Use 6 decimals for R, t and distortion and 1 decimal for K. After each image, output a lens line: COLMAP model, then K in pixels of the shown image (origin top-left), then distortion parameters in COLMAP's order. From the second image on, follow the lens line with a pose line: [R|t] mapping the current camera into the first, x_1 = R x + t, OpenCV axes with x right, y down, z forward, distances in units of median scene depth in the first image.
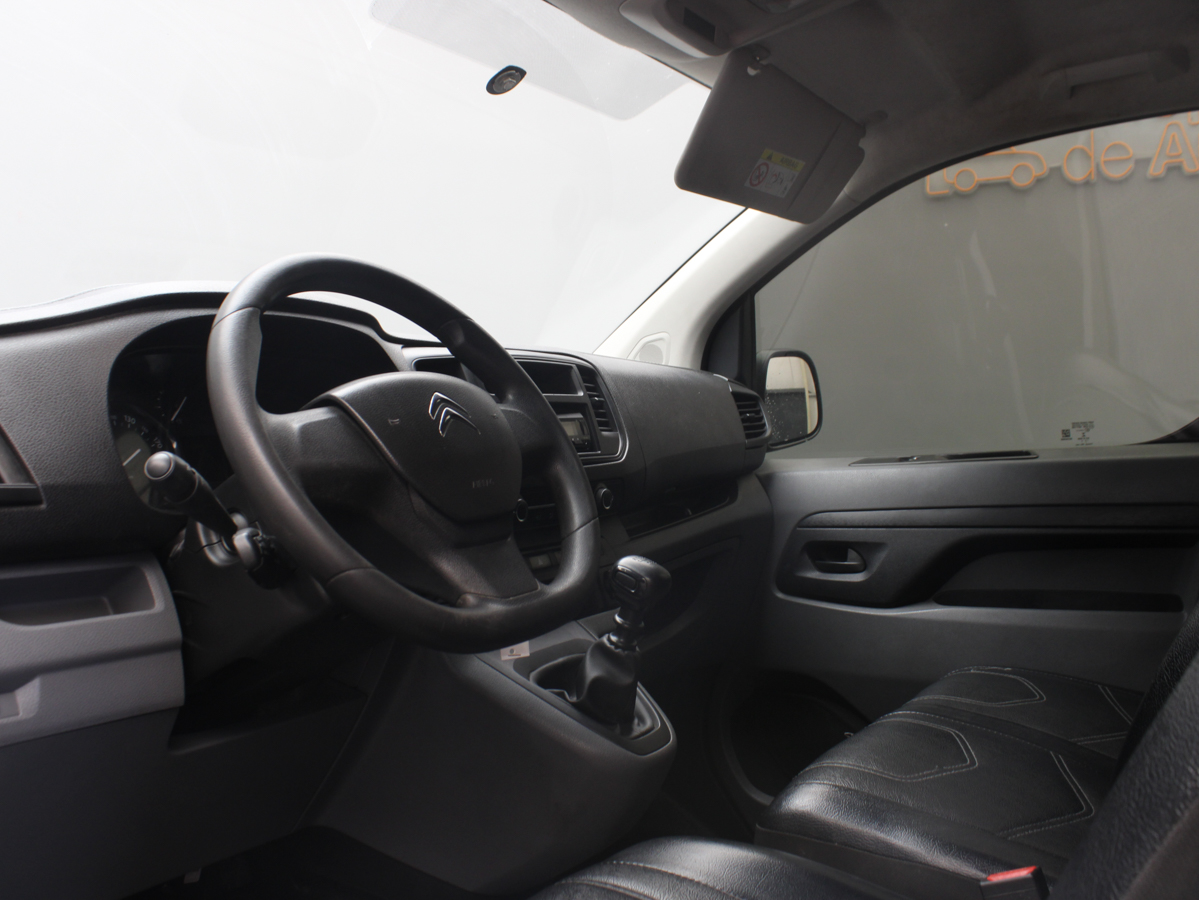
lens RADIAL K [[1119.2, 0, 599.5], [0, 1119.2, 450.0], [0, 0, 1]] dist [-0.168225, 0.114321]
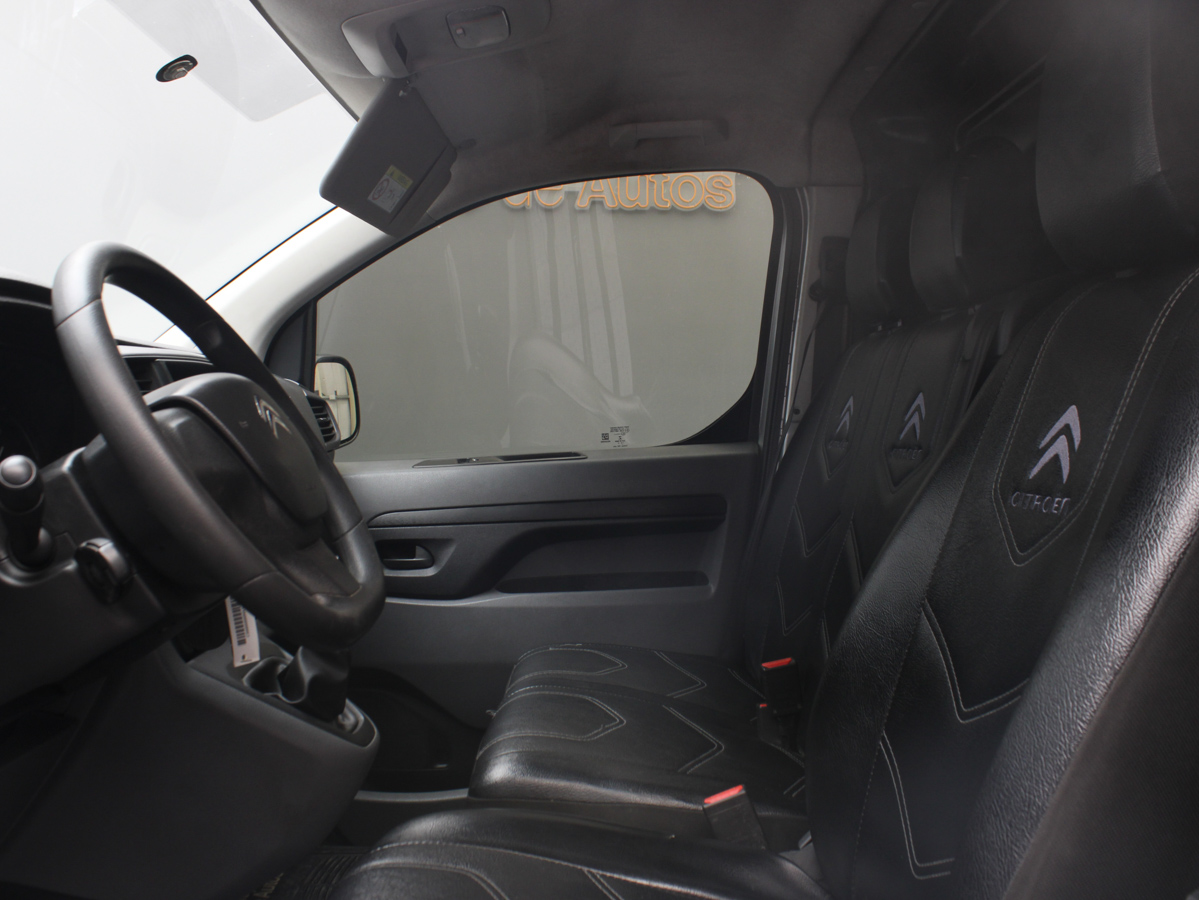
lens RADIAL K [[1119.2, 0, 599.5], [0, 1119.2, 450.0], [0, 0, 1]] dist [-0.168225, 0.114321]
pose [[0.847442, -0.005662, 0.530858, -0.202999], [0.007968, 0.999966, -0.002054, 0.001162], [-0.530828, 0.005971, 0.847458, 0.005356]]
